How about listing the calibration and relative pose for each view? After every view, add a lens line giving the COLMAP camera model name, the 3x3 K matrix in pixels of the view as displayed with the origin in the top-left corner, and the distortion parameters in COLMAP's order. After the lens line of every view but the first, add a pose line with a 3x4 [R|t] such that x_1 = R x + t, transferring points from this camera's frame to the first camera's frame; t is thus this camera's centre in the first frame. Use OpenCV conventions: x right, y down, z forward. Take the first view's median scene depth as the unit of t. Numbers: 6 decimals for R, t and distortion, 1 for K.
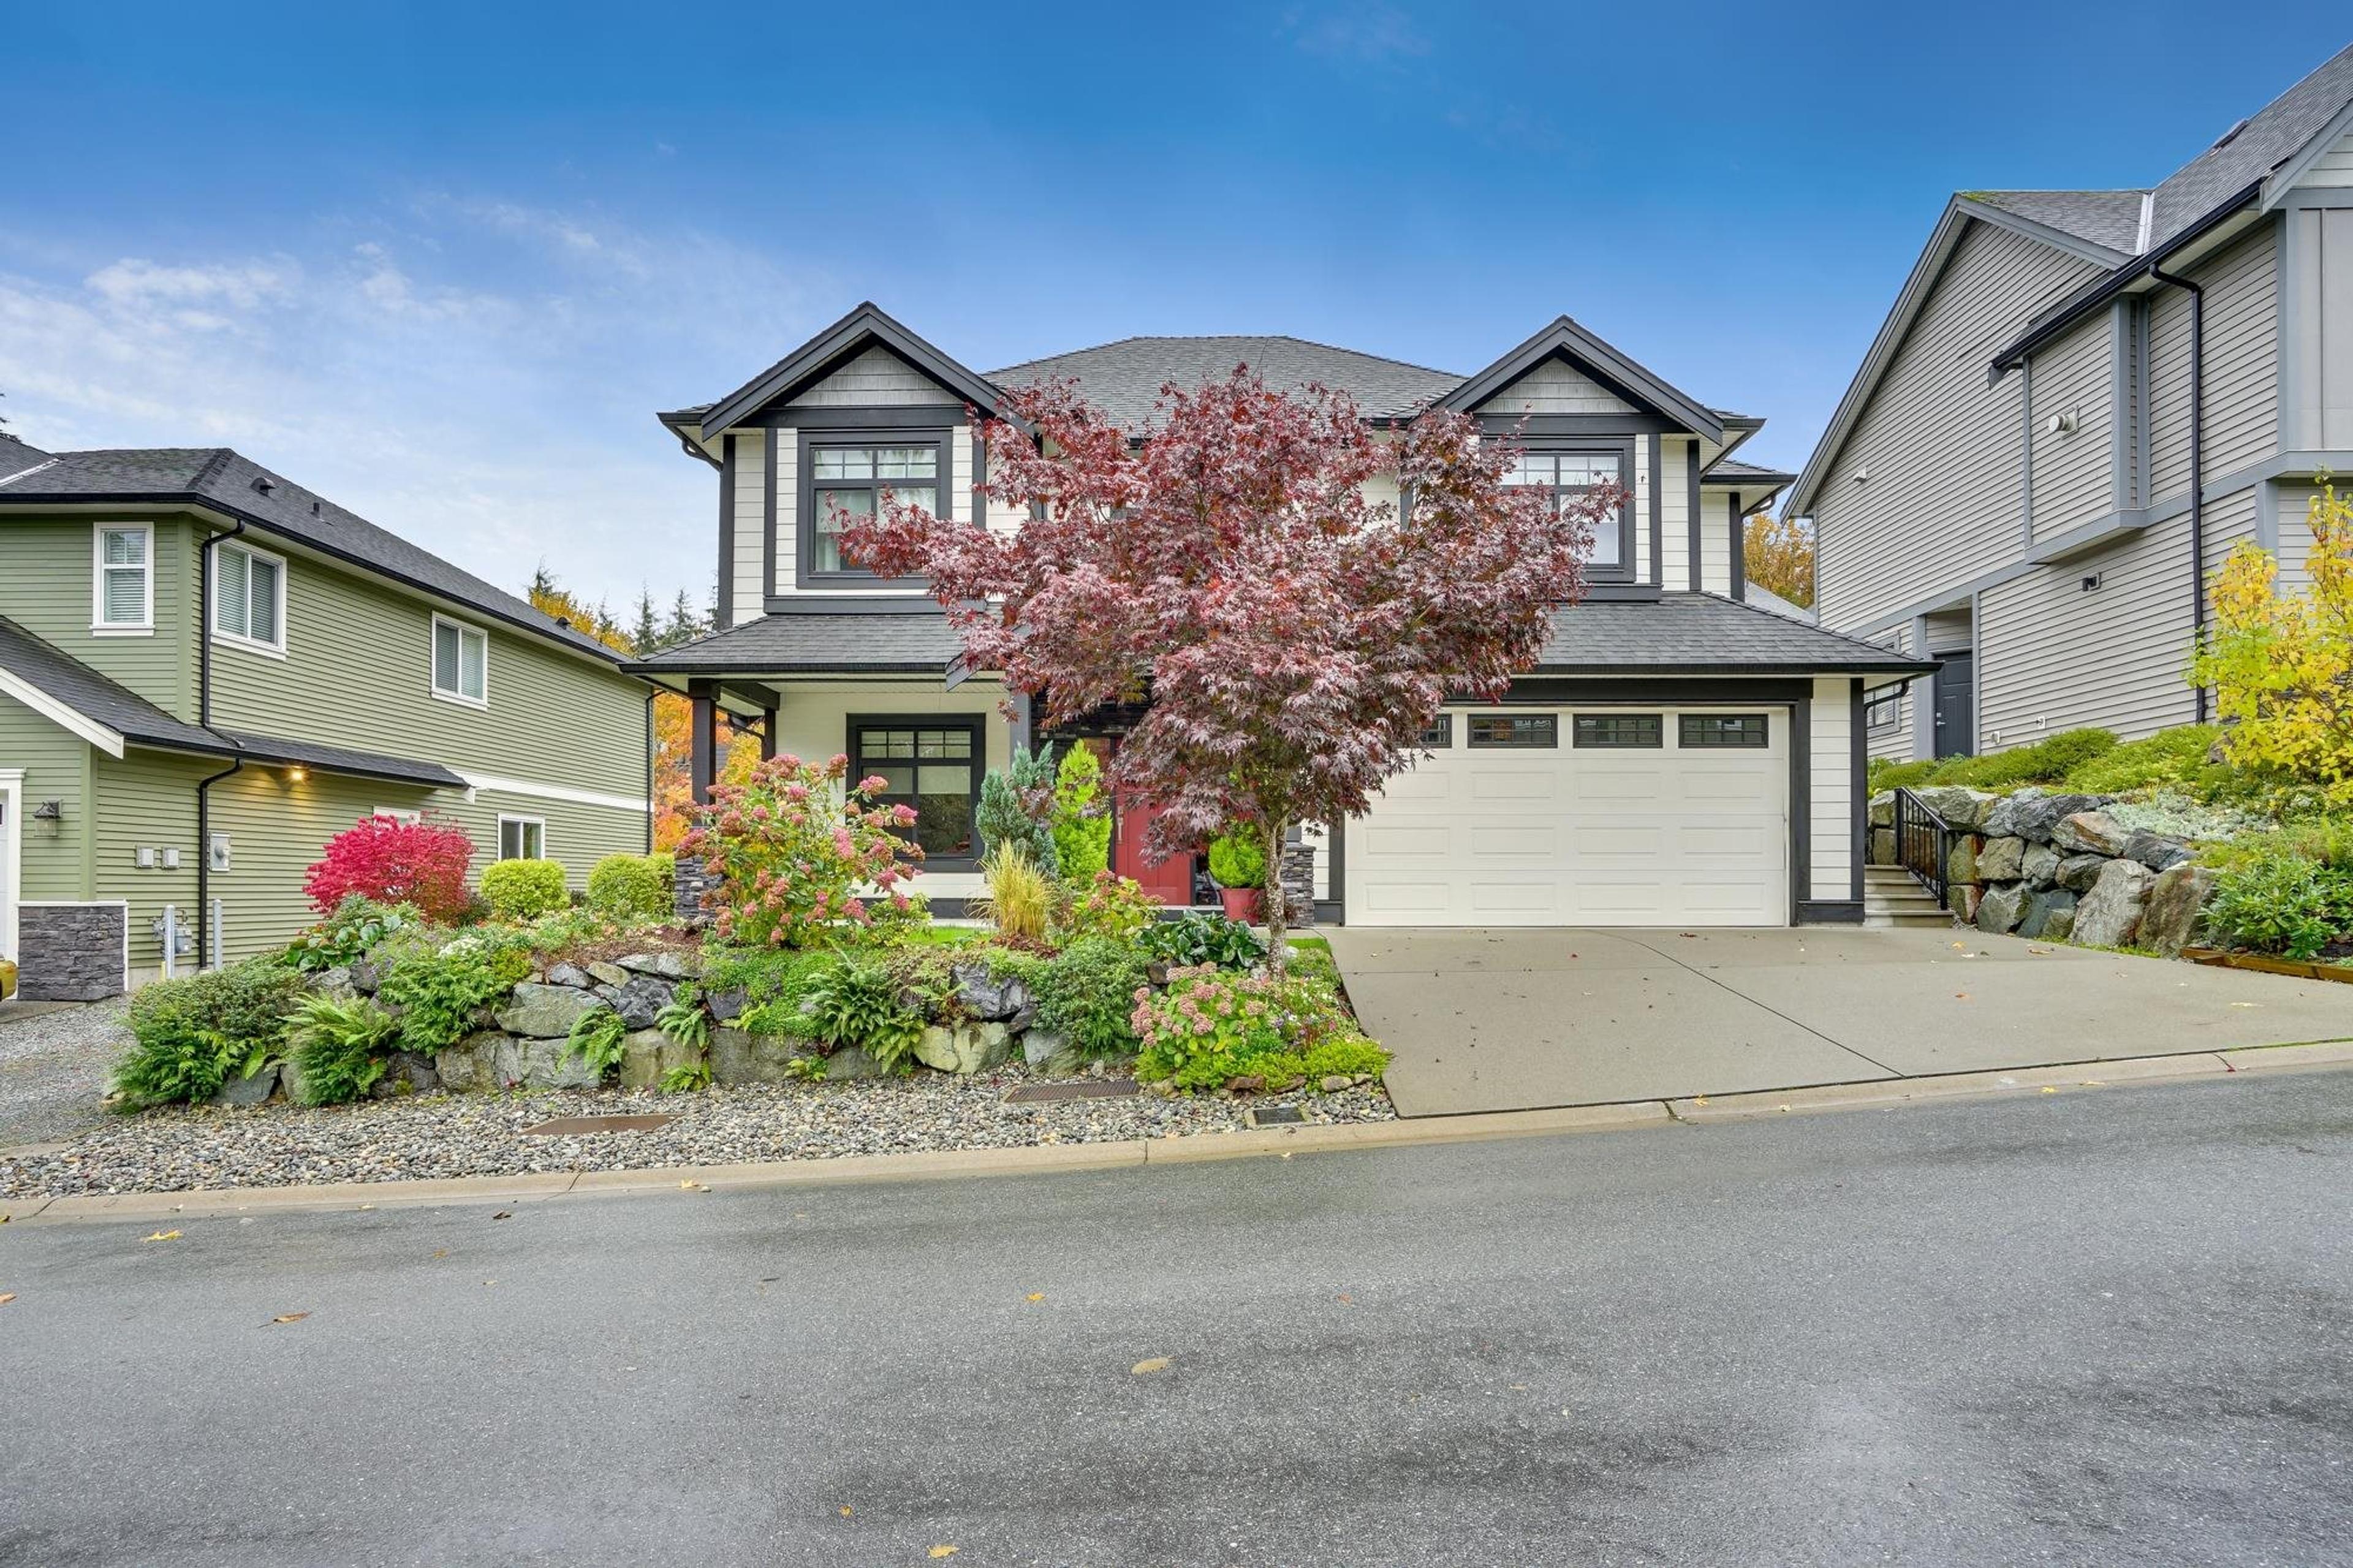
lens RADIAL K [[1243.9, 0, 1284.3], [0, 1243.9, 838.5], [0, 0, 1]] dist [0.000349, 0.000602]
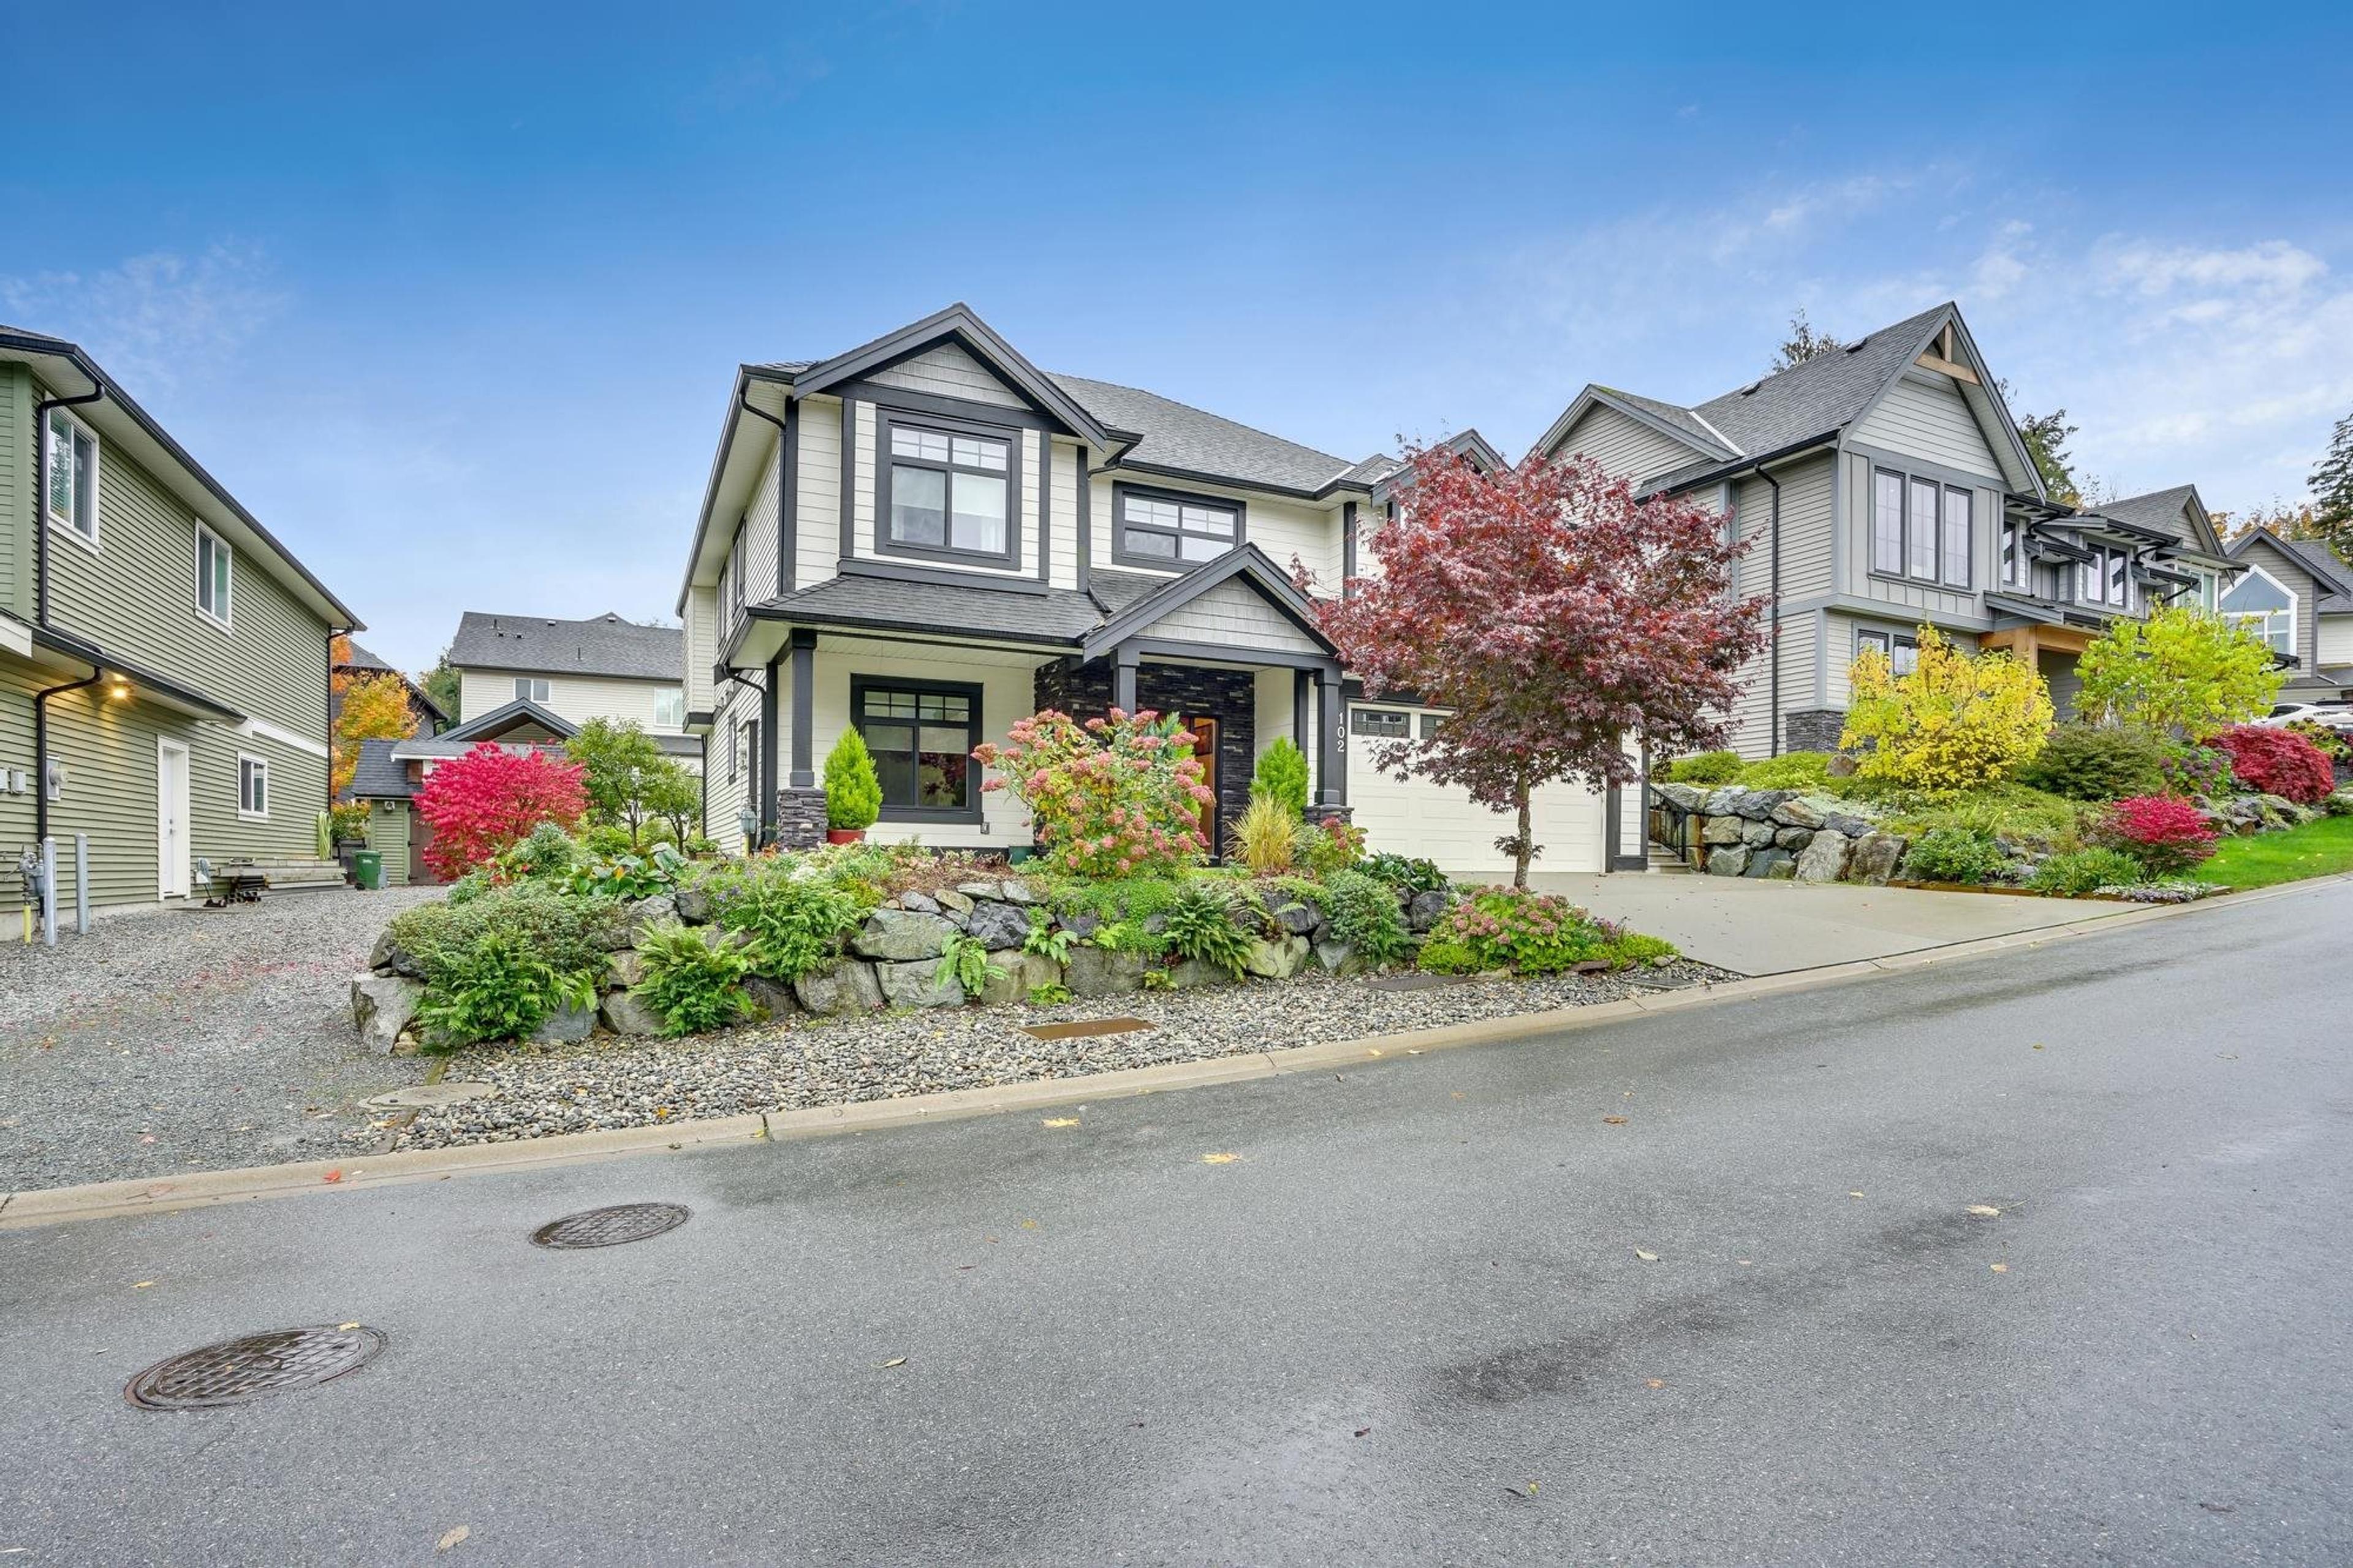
lens RADIAL K [[1078.8, 0, 1194.6], [0, 1078.8, 837.6], [0, 0, 1]] dist [-0.019751, -0.000032]
pose [[0.906281, 0.020177, 0.422194, -0.582396], [-0.025952, 0.999632, 0.007934, 0.031362], [-0.421878, -0.018147, 0.906471, 0.047625]]
